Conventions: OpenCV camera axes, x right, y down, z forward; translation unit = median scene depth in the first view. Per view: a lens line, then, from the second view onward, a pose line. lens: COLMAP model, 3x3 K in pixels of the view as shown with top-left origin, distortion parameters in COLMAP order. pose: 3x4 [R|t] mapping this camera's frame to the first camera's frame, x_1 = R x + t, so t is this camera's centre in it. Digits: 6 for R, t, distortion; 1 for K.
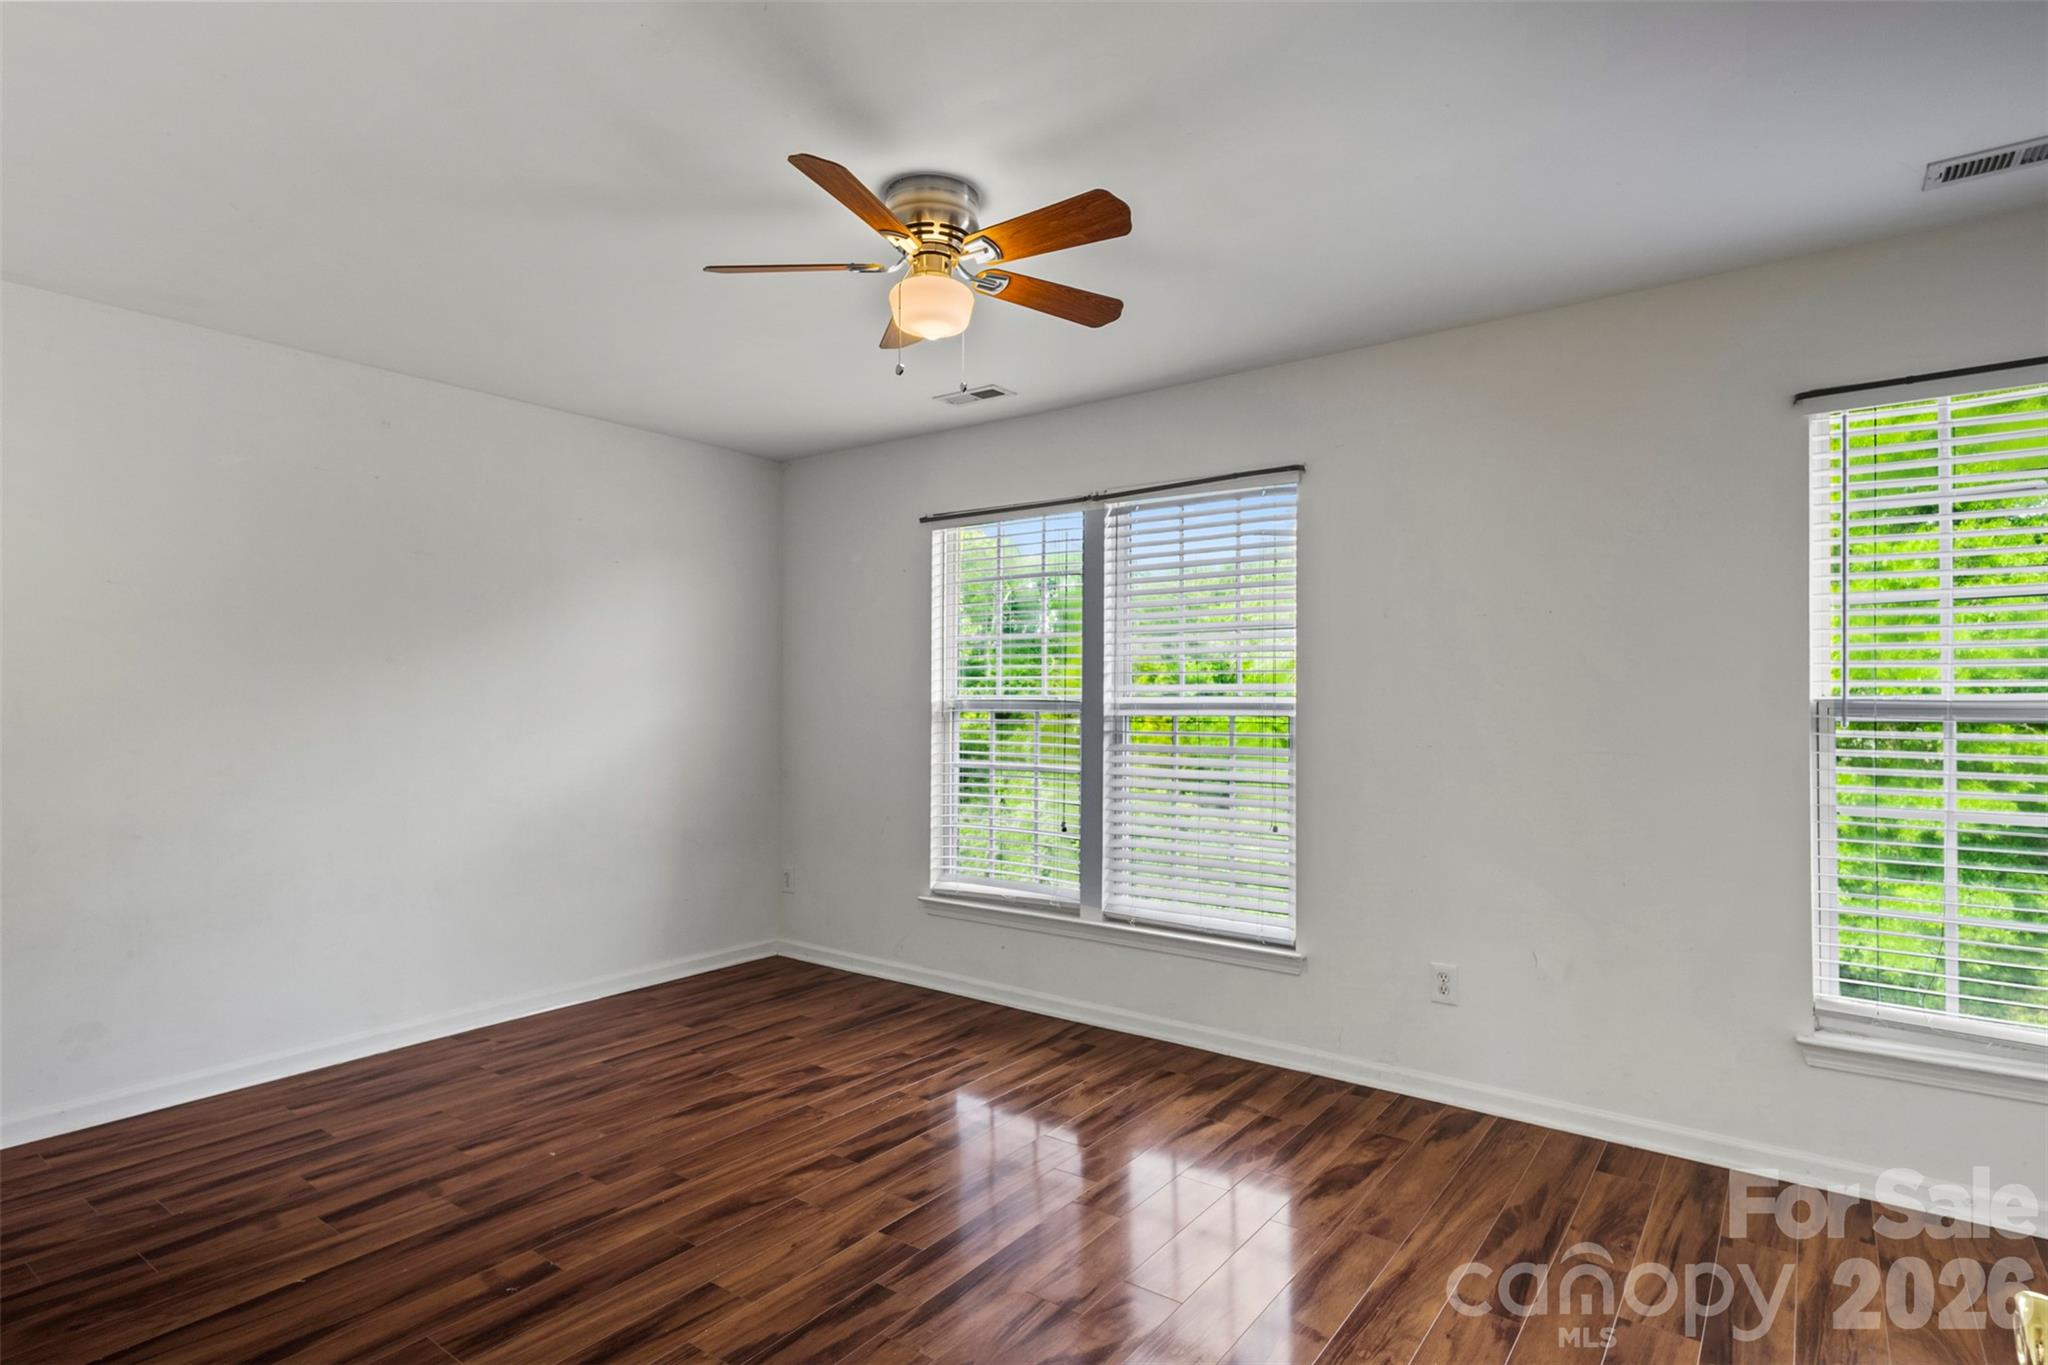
lens RADIAL K [[1059.2, 0, 1020.1], [0, 1059.2, 685.5], [0, 0, 1]] dist [0.000609, 0.000264]
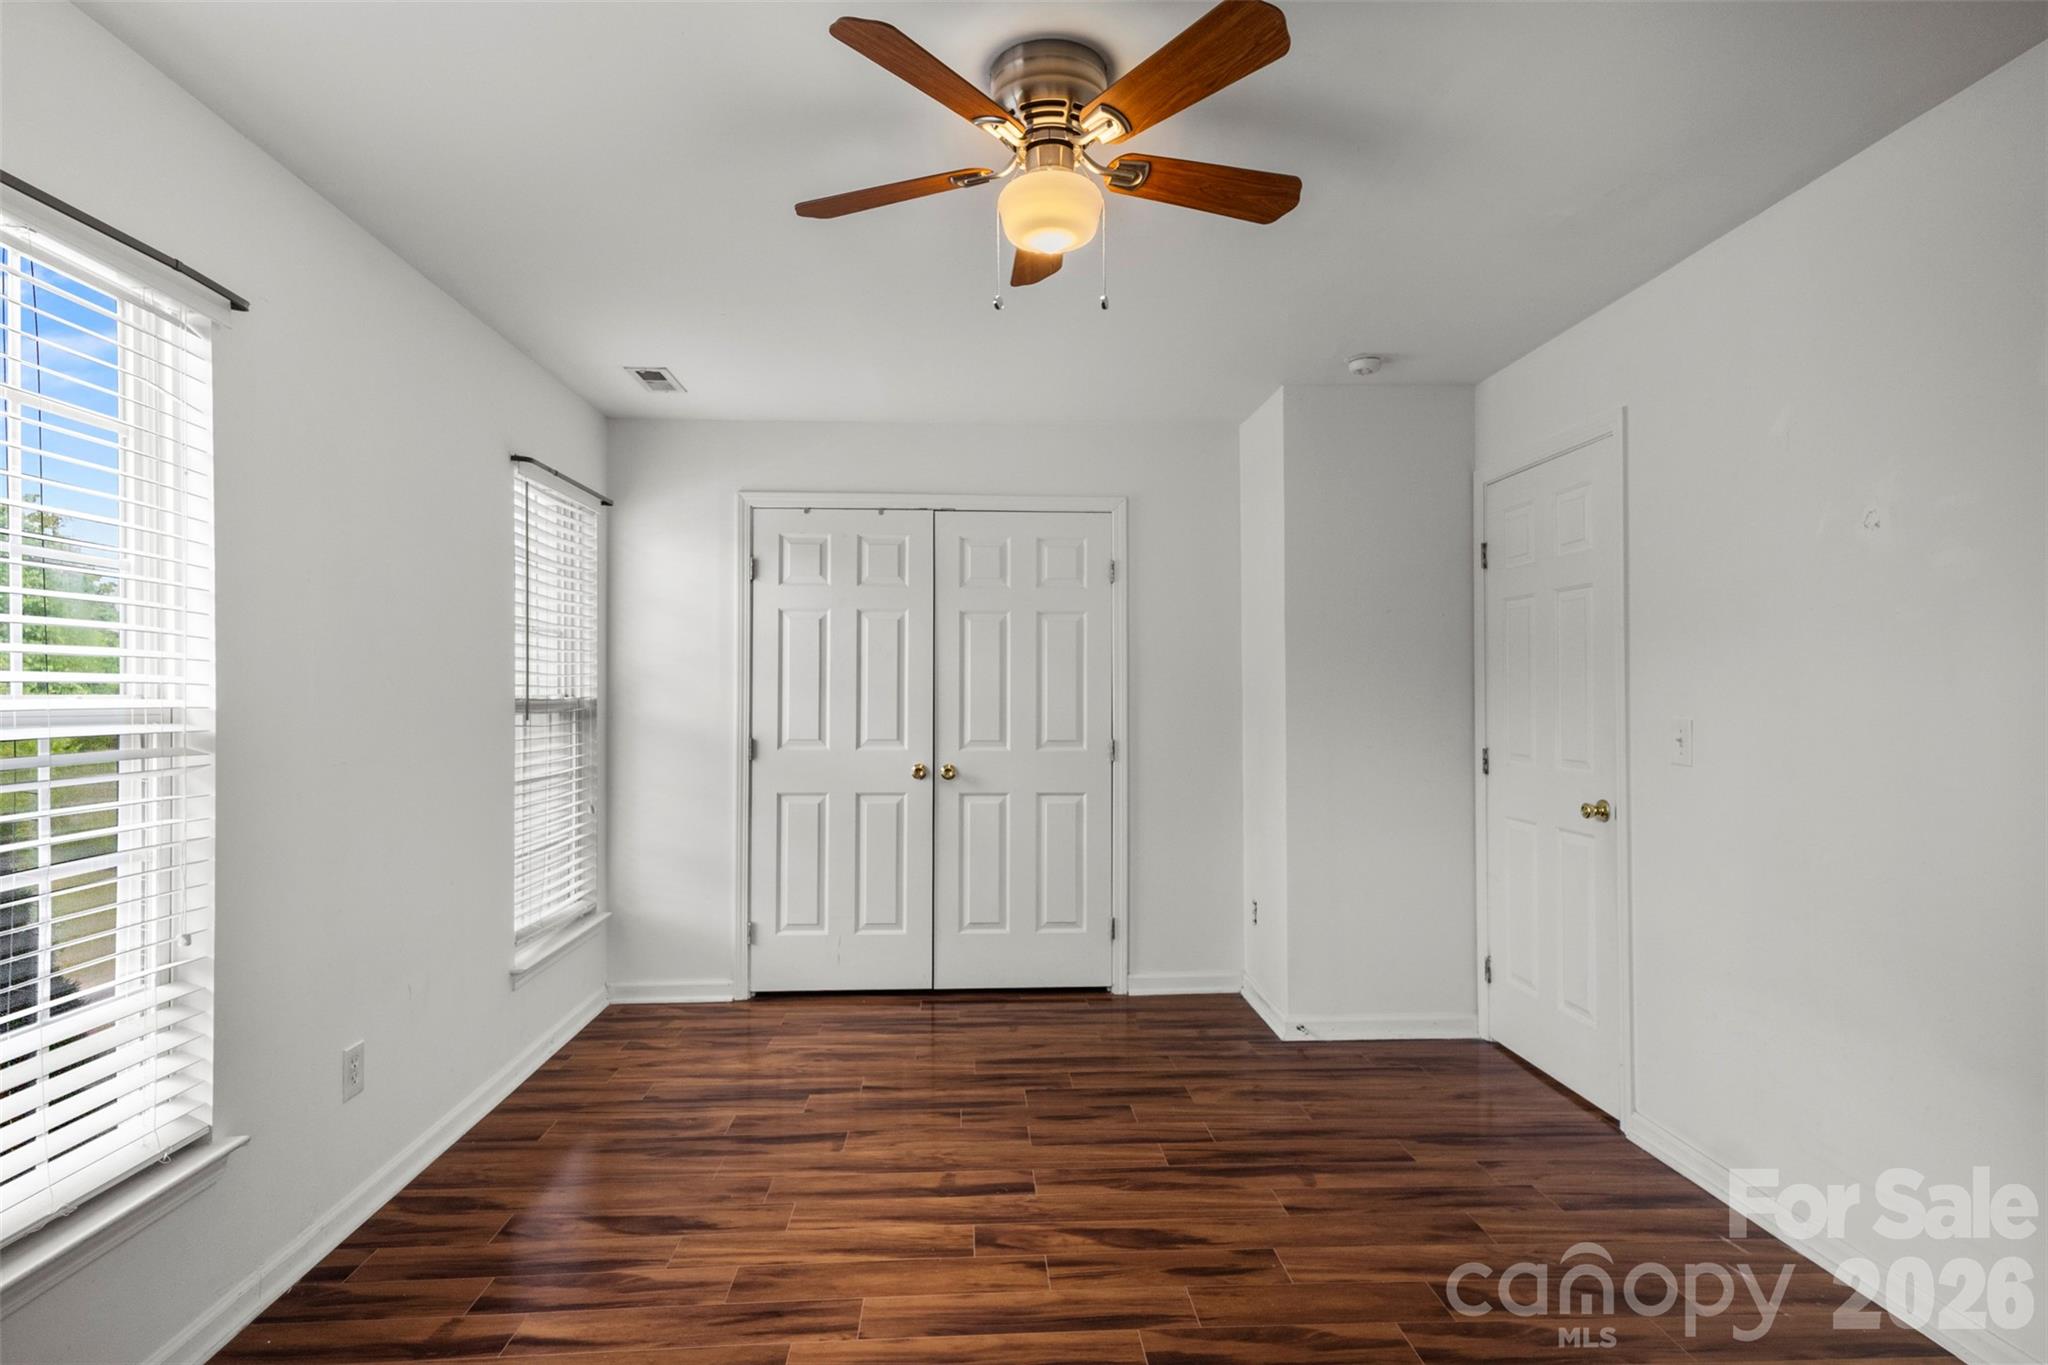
lens RADIAL K [[1059.2, 0, 1021.8], [0, 1059.2, 682.8], [0, 0, 1]] dist [0.000609, 0.000264]
pose [[-0.634143, -0.001438, 0.773215, -0.533895], [-0.008671, 0.999949, -0.005251, -0.000865], [-0.773167, -0.010034, -0.634123, 1.177436]]
